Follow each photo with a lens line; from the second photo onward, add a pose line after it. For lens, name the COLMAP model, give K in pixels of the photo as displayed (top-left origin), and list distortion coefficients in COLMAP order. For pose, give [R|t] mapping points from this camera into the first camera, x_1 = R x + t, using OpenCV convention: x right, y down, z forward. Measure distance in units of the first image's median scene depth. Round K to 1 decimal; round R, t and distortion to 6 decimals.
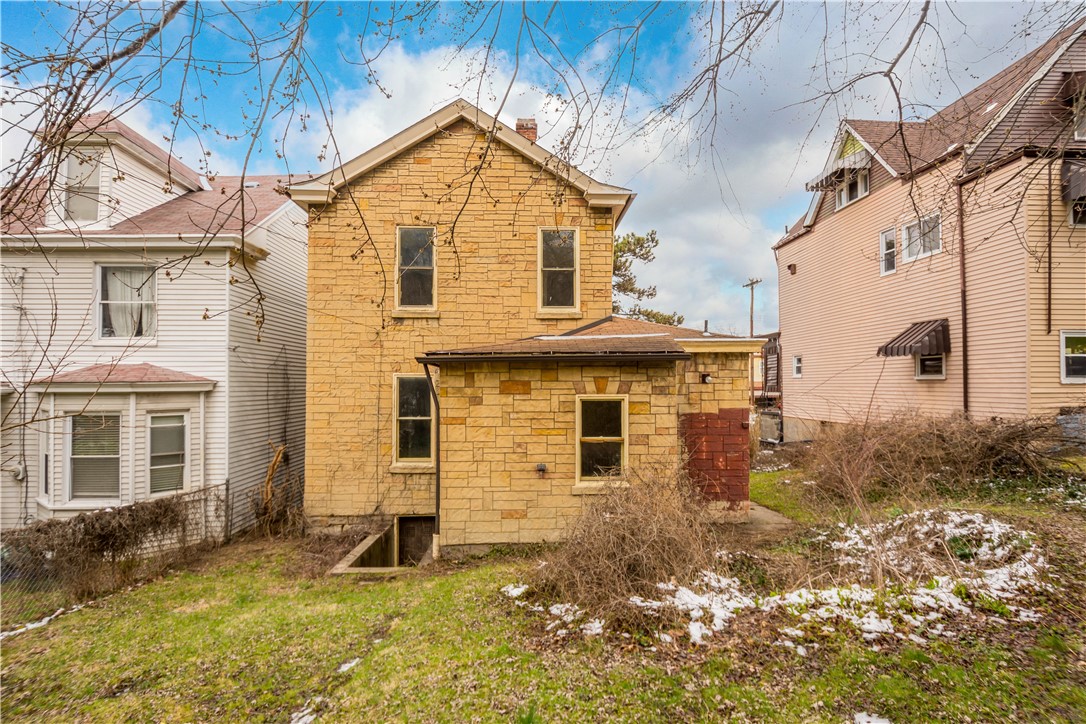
lens RADIAL K [[570.1, 0, 543.6], [0, 570.1, 390.2], [0, 0, 1]] dist [-0.004303, -0.000399]
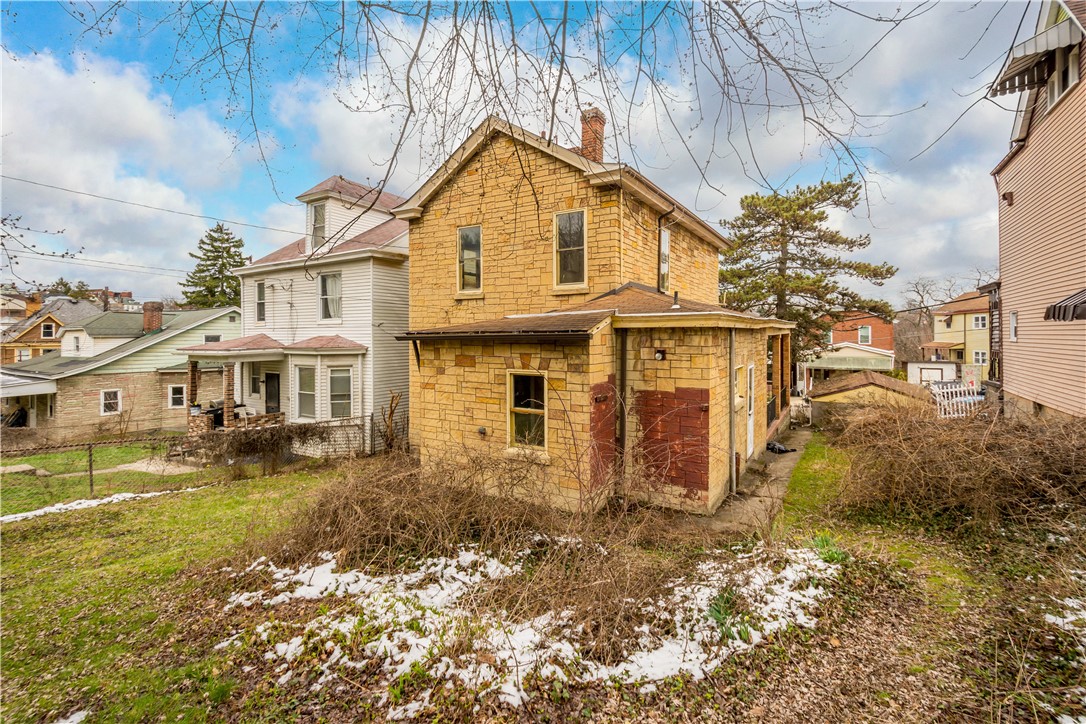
lens RADIAL K [[480.3, 0, 546.1], [0, 480.3, 349.8], [0, 0, 1]] dist [0.000908, -0.000085]
pose [[0.832200, 0.019082, -0.554148, 0.558010], [-0.005392, 0.999639, 0.026325, -0.047892], [0.554450, -0.018919, 0.832002, 0.227912]]
